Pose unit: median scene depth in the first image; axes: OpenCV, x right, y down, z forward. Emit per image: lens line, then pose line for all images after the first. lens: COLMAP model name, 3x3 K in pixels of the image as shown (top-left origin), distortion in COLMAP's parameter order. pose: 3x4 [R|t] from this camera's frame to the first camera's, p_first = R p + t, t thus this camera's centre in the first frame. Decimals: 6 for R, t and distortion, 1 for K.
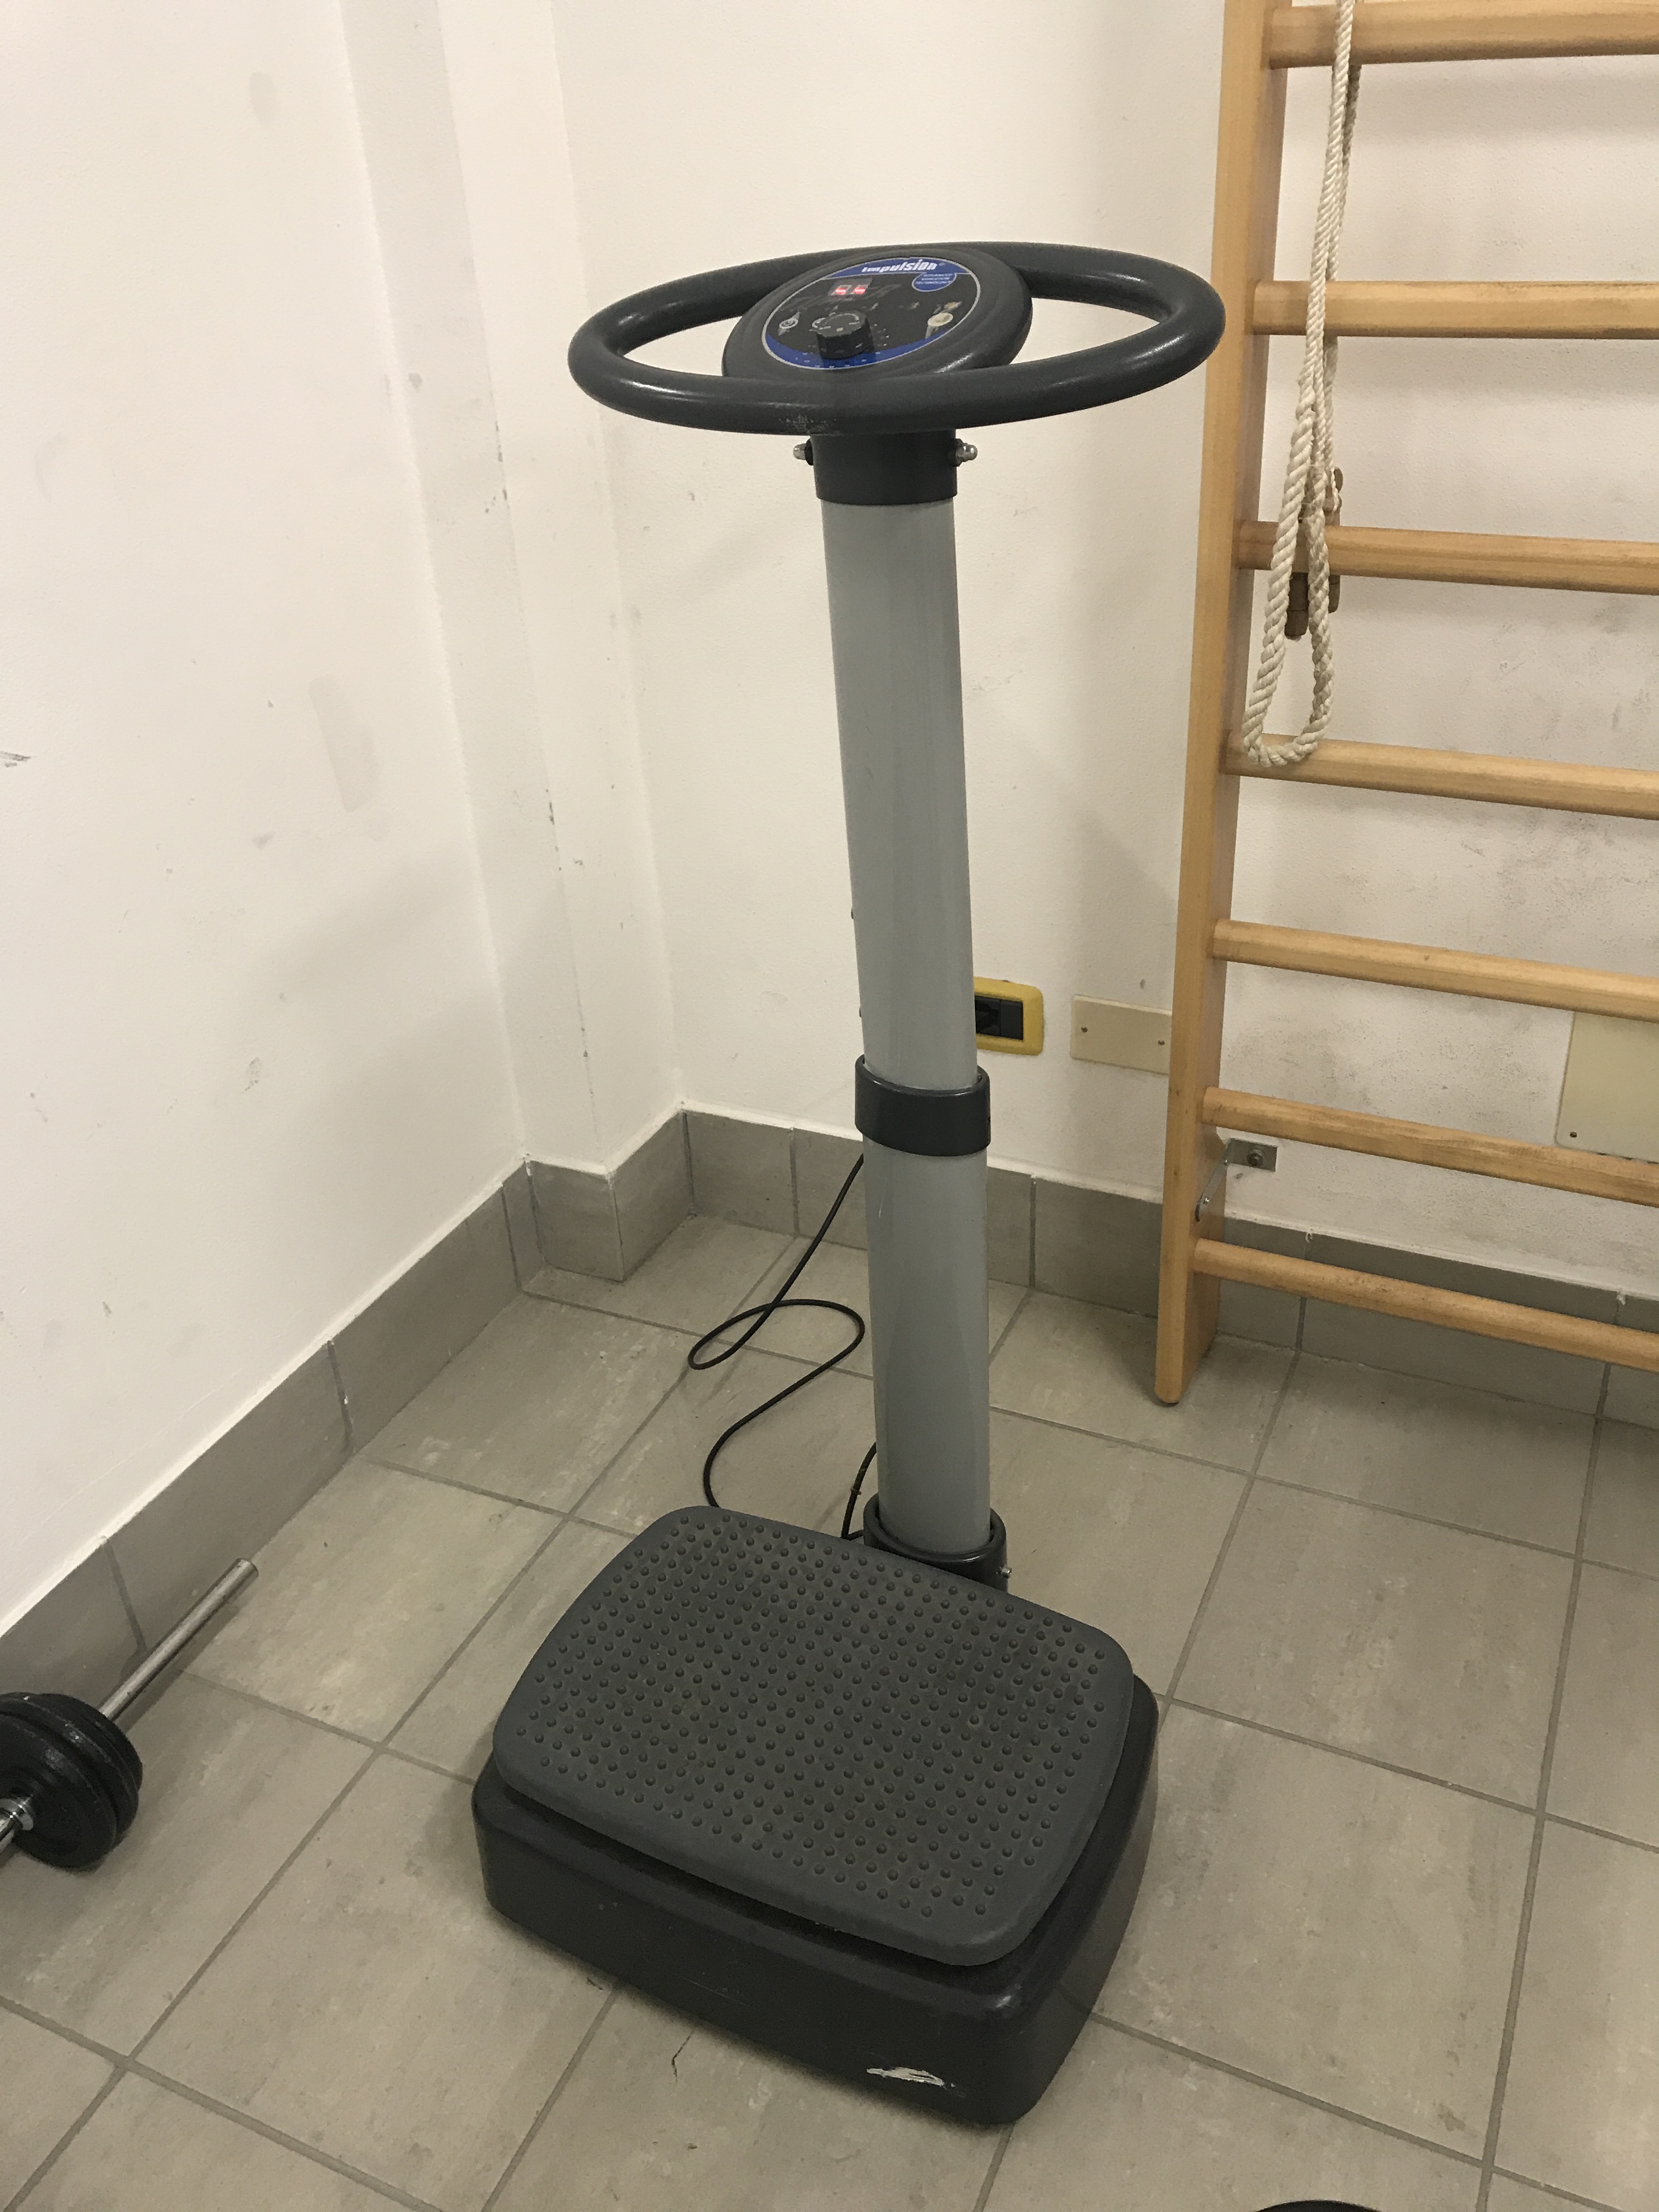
lens RADIAL K [[1817.9, 0, 829.5], [0, 1817.9, 1106.0], [0, 0, 1]] dist [0.095469, -0.330557]
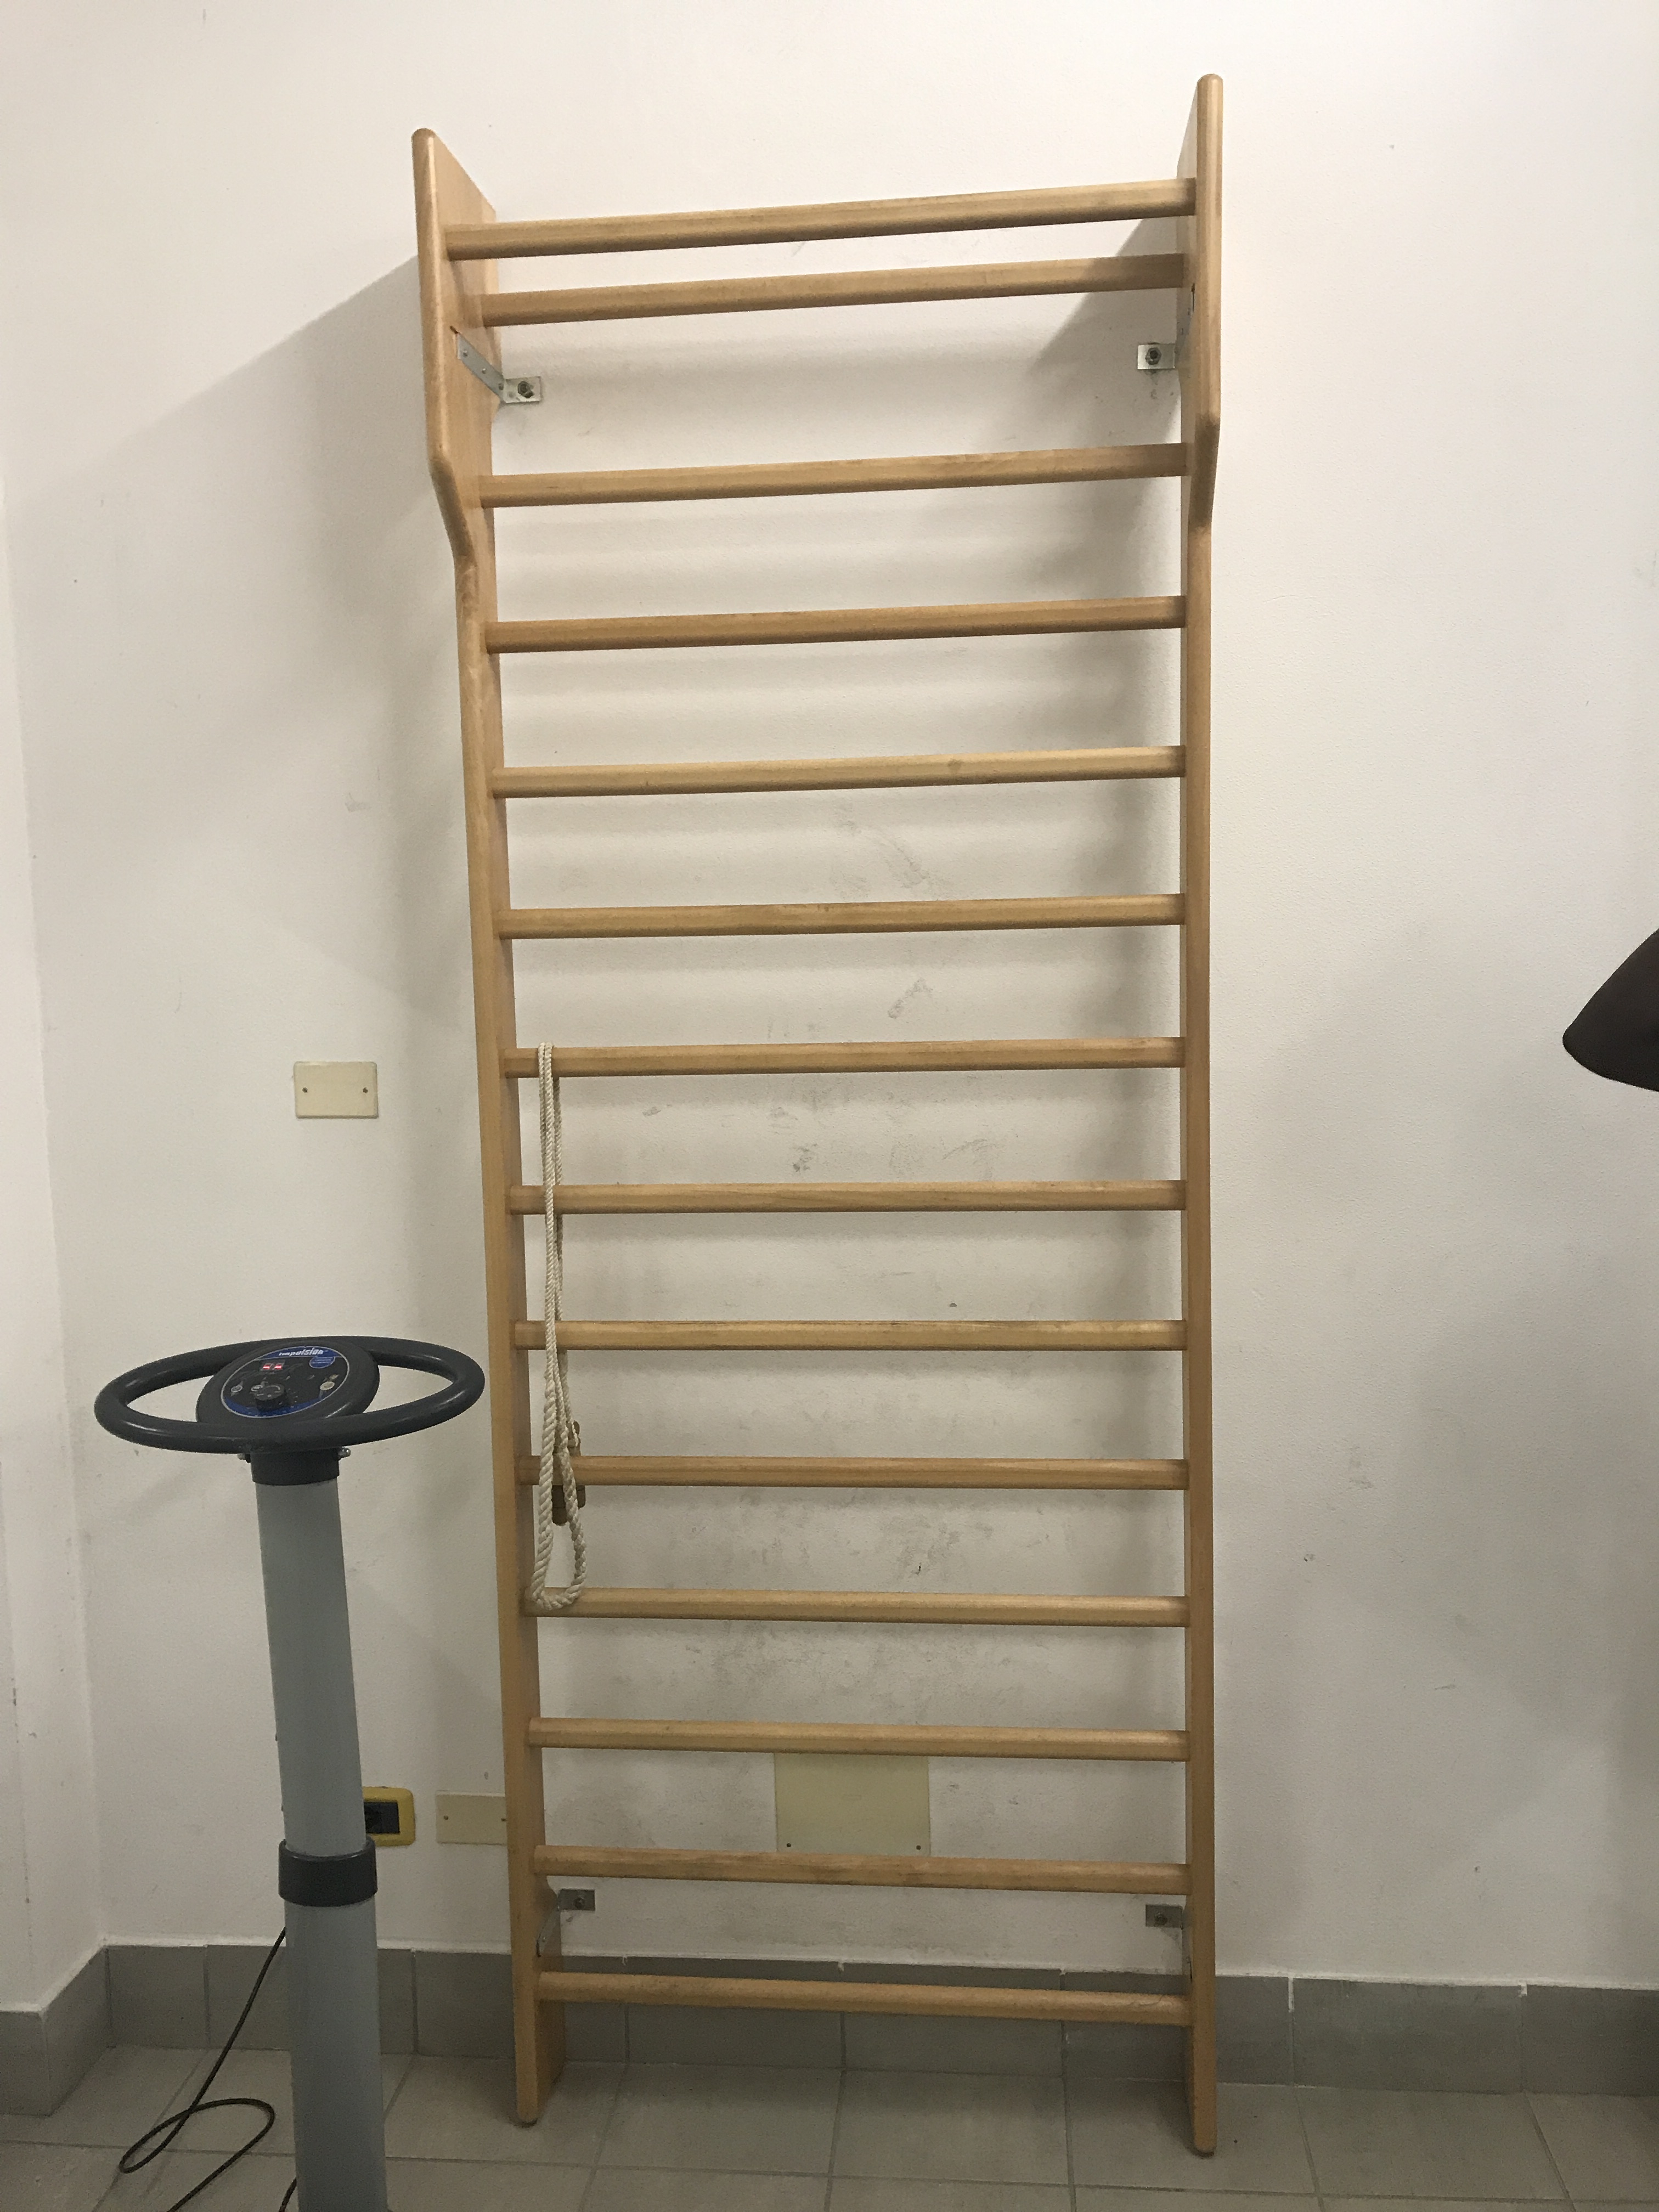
lens RADIAL K [[1841.9, 0, 829.5], [0, 1841.9, 1106.0], [0, 0, 1]] dist [0.025028, 0.007150]
pose [[0.943037, -0.005251, 0.332646, -0.053051], [0.145353, 0.905898, -0.397771, 0.081598], [-0.299255, 0.423464, 0.855058, -0.570294]]
